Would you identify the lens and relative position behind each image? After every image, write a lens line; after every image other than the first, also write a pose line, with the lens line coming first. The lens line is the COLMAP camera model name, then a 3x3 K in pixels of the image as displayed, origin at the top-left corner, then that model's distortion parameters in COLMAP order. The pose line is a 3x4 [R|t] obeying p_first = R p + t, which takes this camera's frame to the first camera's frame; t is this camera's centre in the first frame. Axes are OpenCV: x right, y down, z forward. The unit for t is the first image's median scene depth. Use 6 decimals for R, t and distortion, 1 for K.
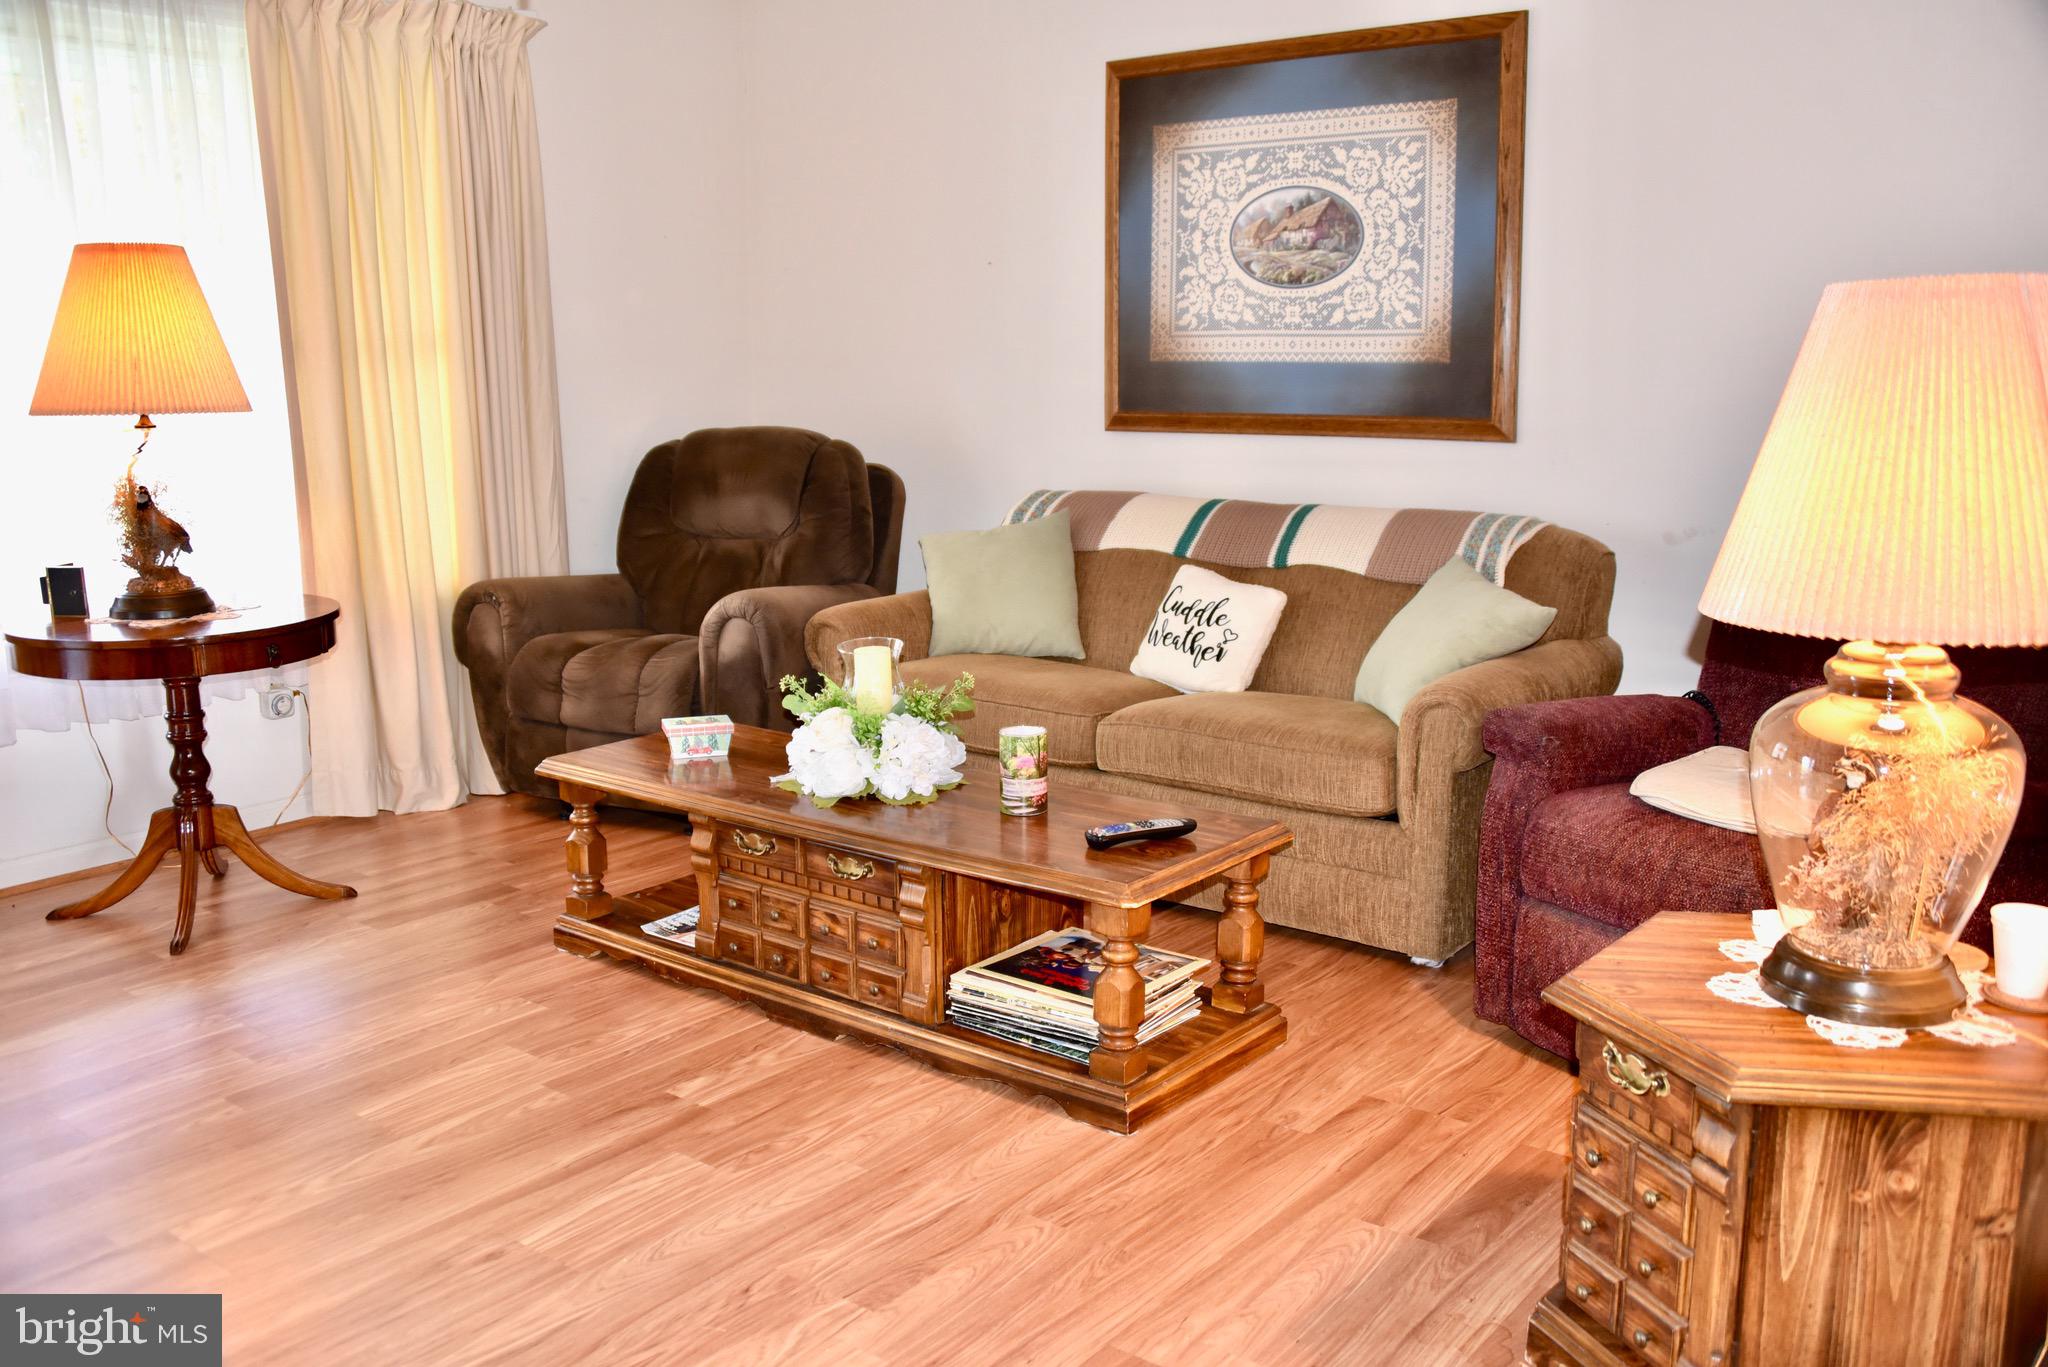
lens RADIAL K [[1772.9, 0, 1017.5], [0, 1772.9, 680.9], [0, 0, 1]] dist [-0.074399, 0.002907]
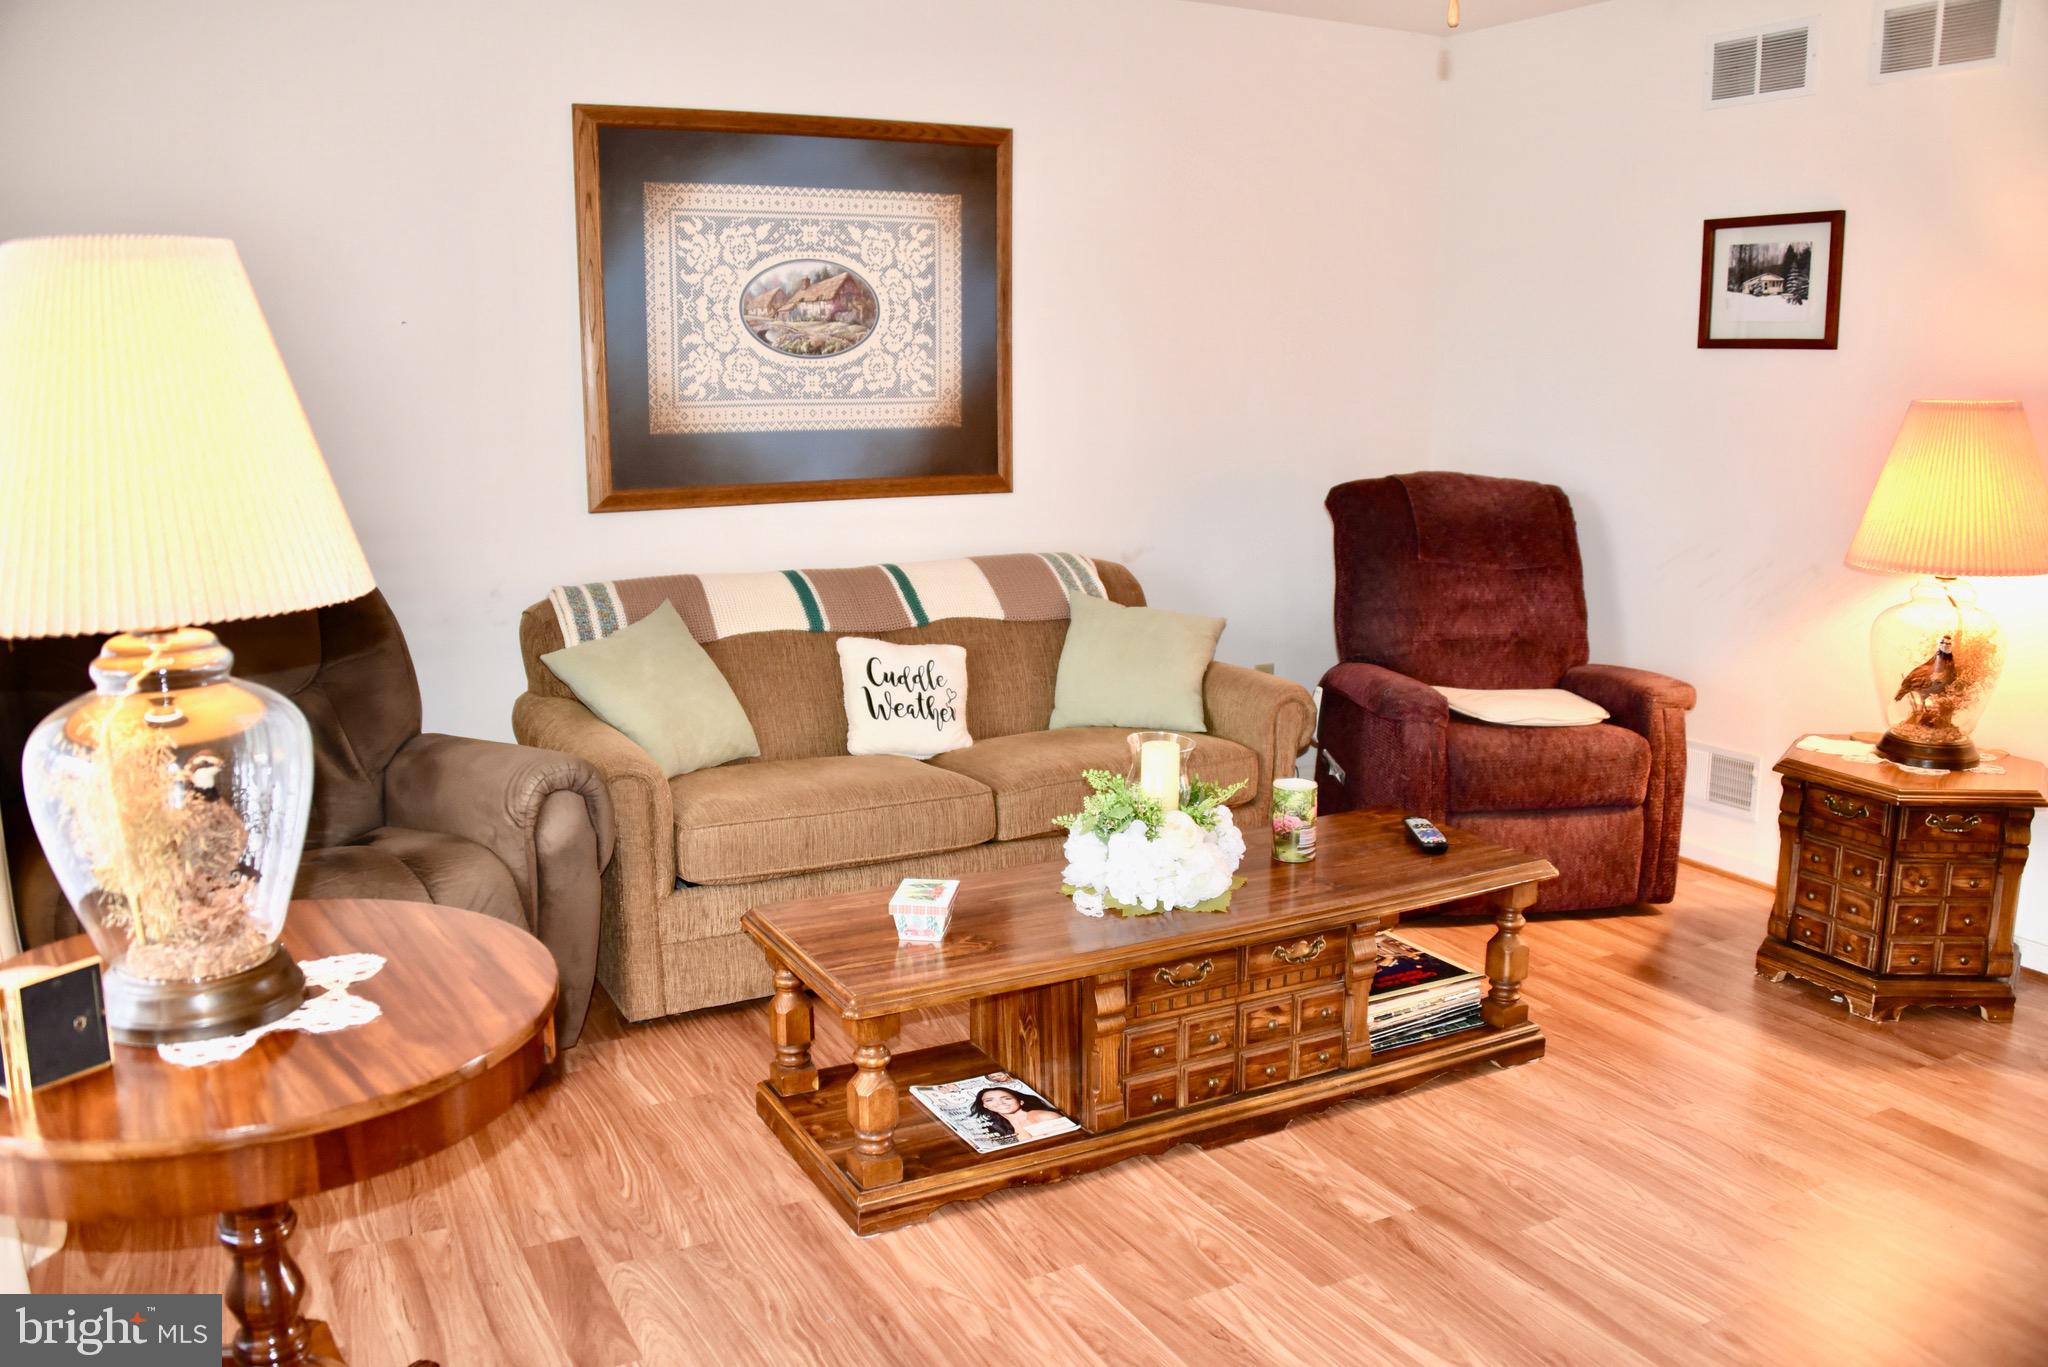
lens RADIAL K [[1628.6, 0, 1012.0], [0, 1628.6, 684.9], [0, 0, 1]] dist [-0.145802, 0.076822]
pose [[0.410871, -0.165649, 0.896519, -0.678158], [0.171110, 0.979892, 0.102634, -0.115752], [-0.895492, 0.111234, 0.430953, 0.523803]]
